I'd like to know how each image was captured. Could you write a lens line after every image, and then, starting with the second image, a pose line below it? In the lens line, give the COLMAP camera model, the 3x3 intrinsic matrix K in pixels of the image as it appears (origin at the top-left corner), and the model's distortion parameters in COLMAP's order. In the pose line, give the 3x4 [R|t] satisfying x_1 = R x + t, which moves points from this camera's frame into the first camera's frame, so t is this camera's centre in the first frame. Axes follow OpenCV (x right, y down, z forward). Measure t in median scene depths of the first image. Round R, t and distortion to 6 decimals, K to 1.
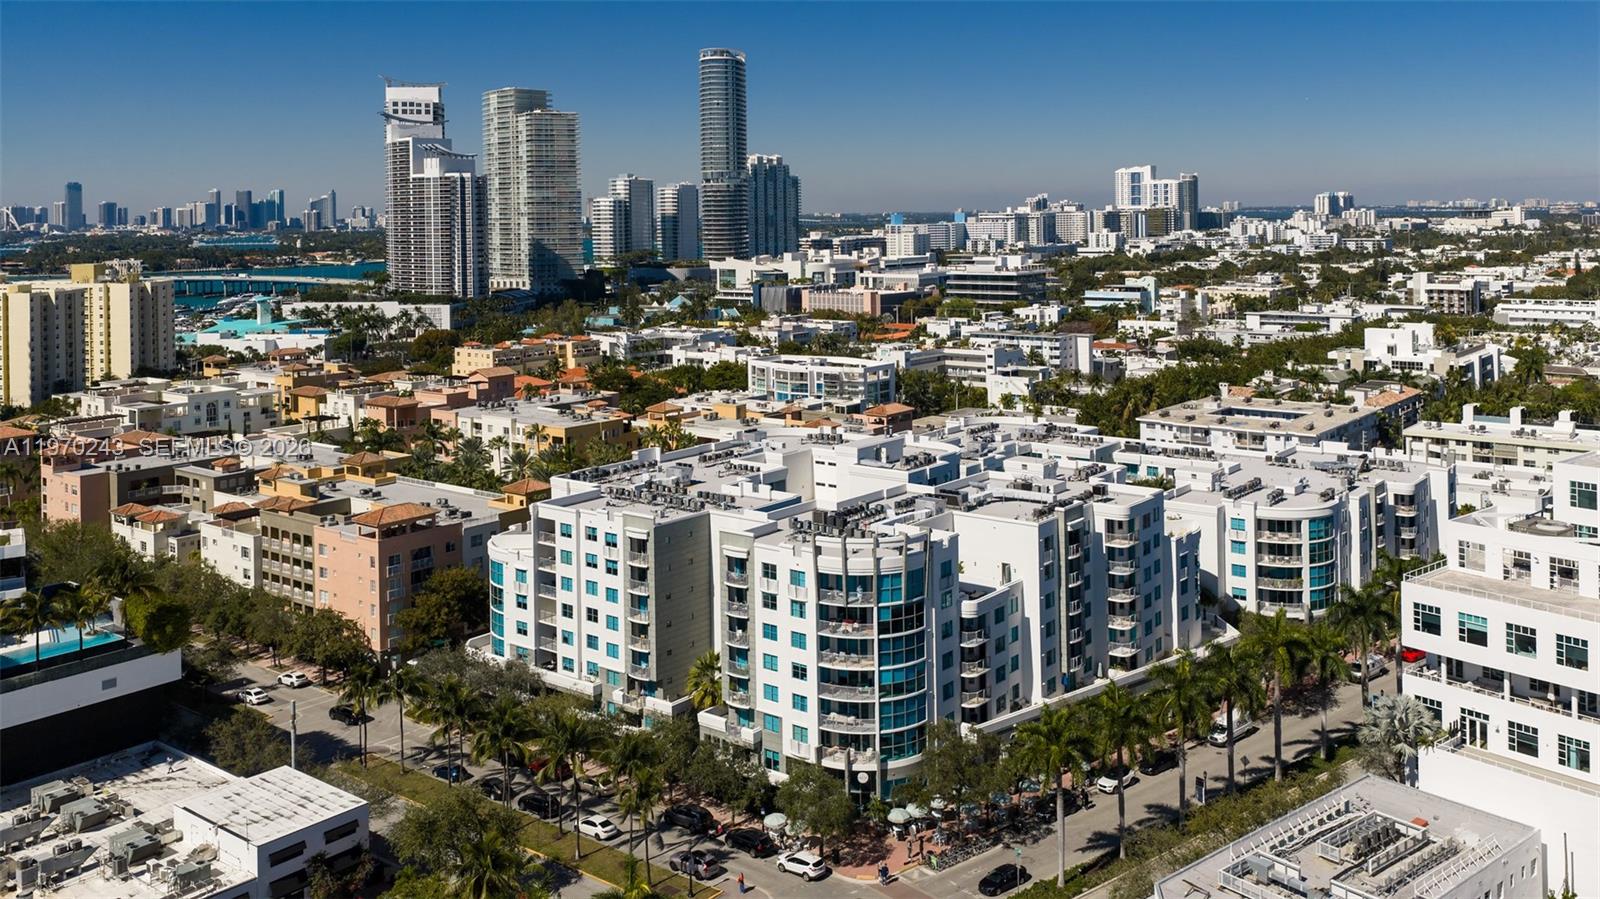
lens RADIAL K [[1583.6, 0, 800.0], [0, 1583.6, 449.5], [0, 0, 1]] dist [0.012962, -0.024876]
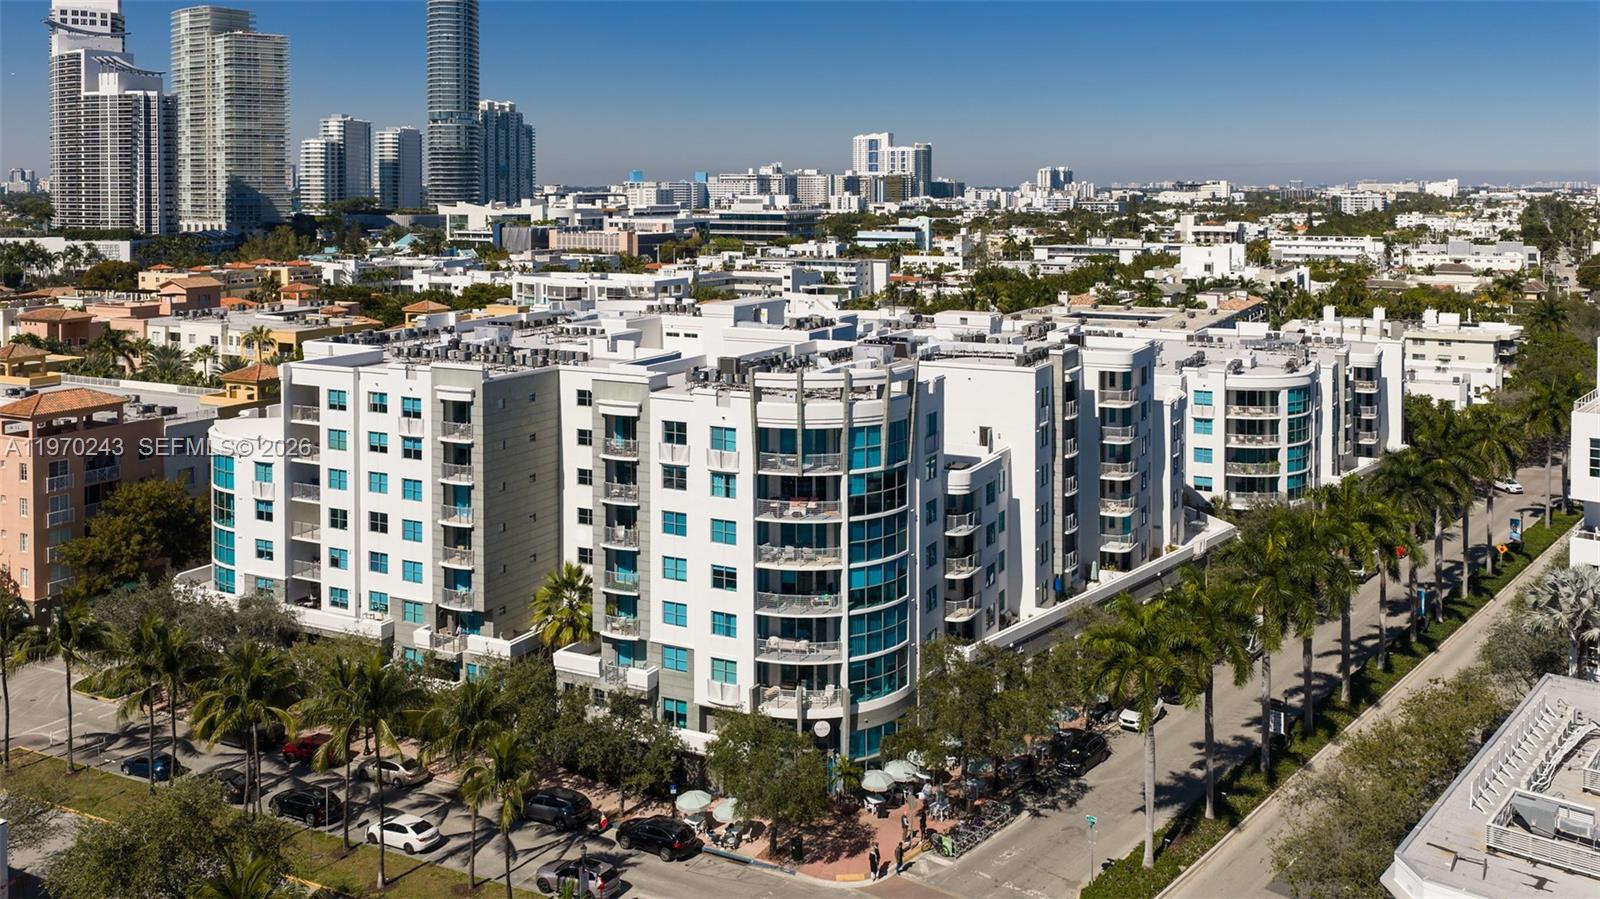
lens RADIAL K [[1291.6, 0, 800.0], [0, 1291.6, 449.5], [0, 0, 1]] dist [0.000837, -0.020488]
pose [[0.963128, -0.002009, 0.269038, -0.094497], [0.011022, 0.999427, -0.031992, 0.083039], [-0.268819, 0.033778, 0.962598, 0.367587]]
